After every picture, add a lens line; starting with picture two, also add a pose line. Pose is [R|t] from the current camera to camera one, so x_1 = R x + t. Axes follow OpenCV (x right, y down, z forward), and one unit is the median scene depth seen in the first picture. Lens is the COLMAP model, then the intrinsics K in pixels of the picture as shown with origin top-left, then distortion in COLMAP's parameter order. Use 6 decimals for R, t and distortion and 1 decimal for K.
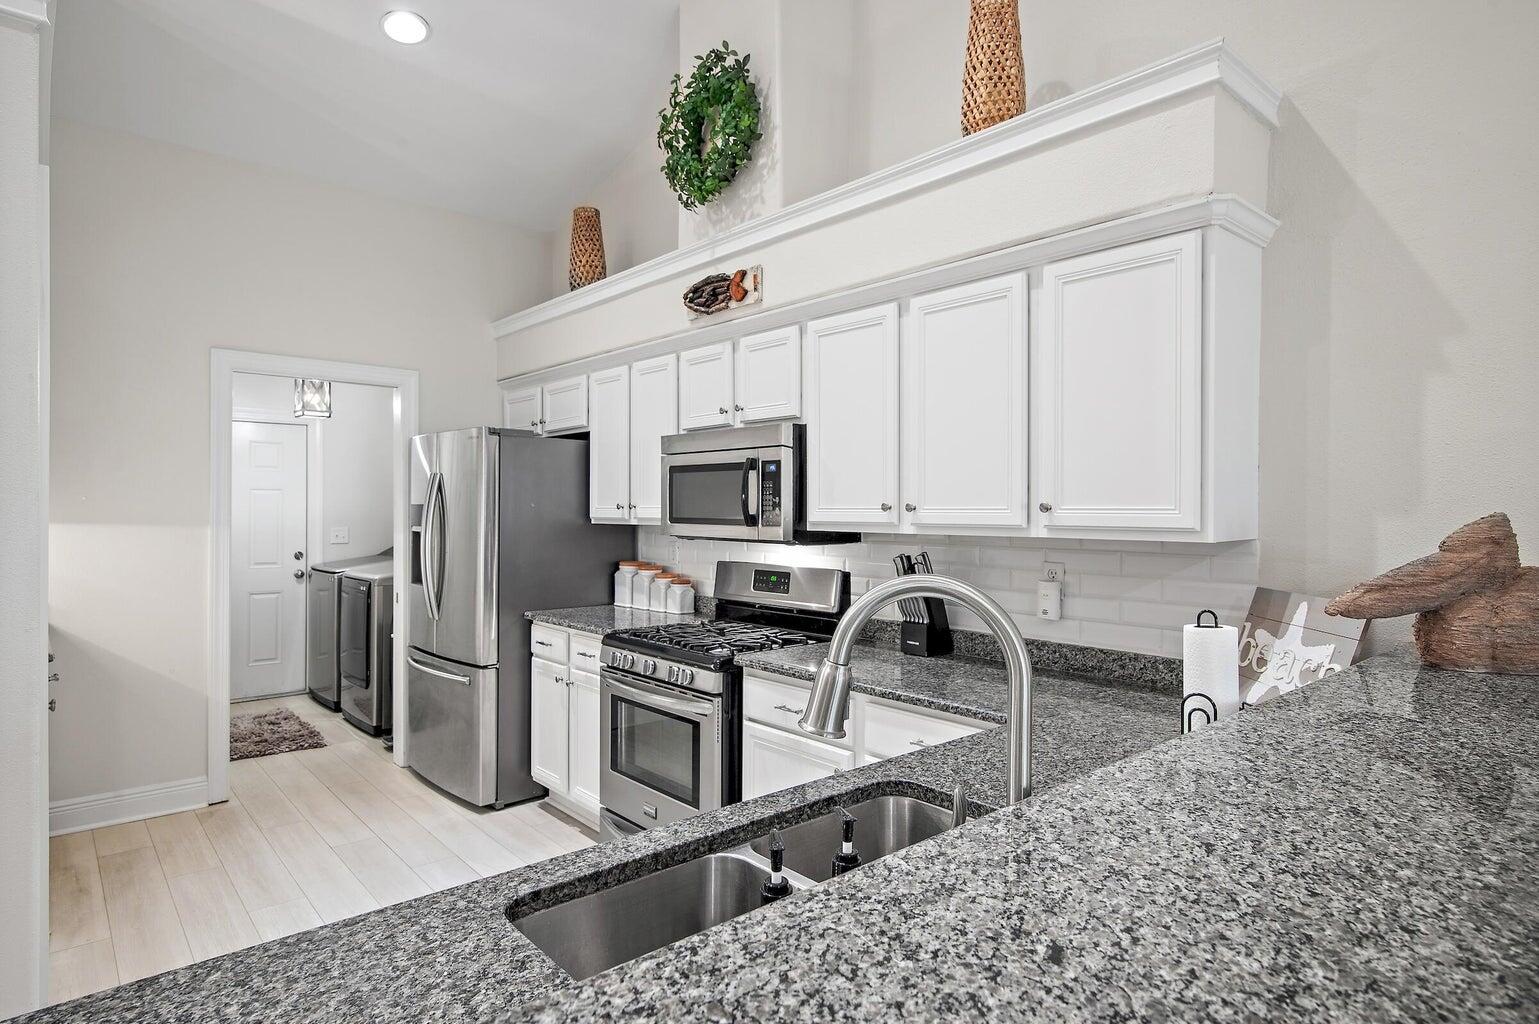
lens RADIAL K [[848.4, 0, 767.5], [0, 848.4, 505.9], [0, 0, 1]] dist [-0.000513, 0.000011]
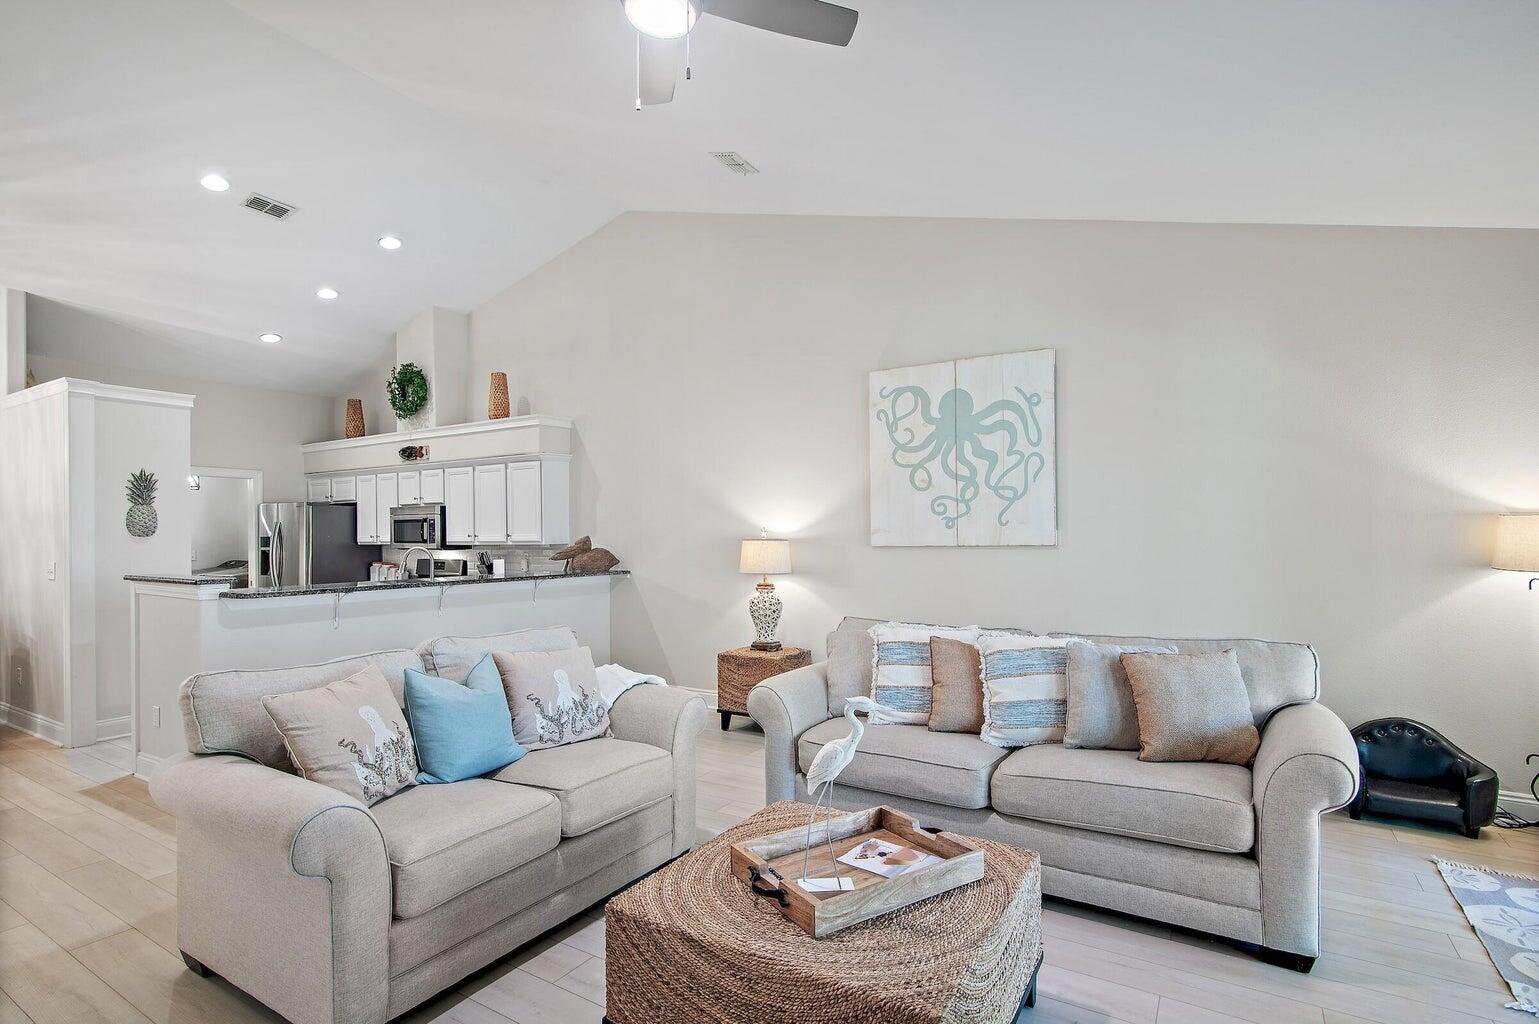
lens RADIAL K [[783.9, 0, 777.3], [0, 783.9, 518.3], [0, 0, 1]] dist [-0.014476, -0.000406]
pose [[0.956422, -0.011028, 0.291781, 0.298330], [0.014099, 0.999865, -0.008424, -0.017664], [-0.291648, 0.012171, 0.956448, -1.545966]]
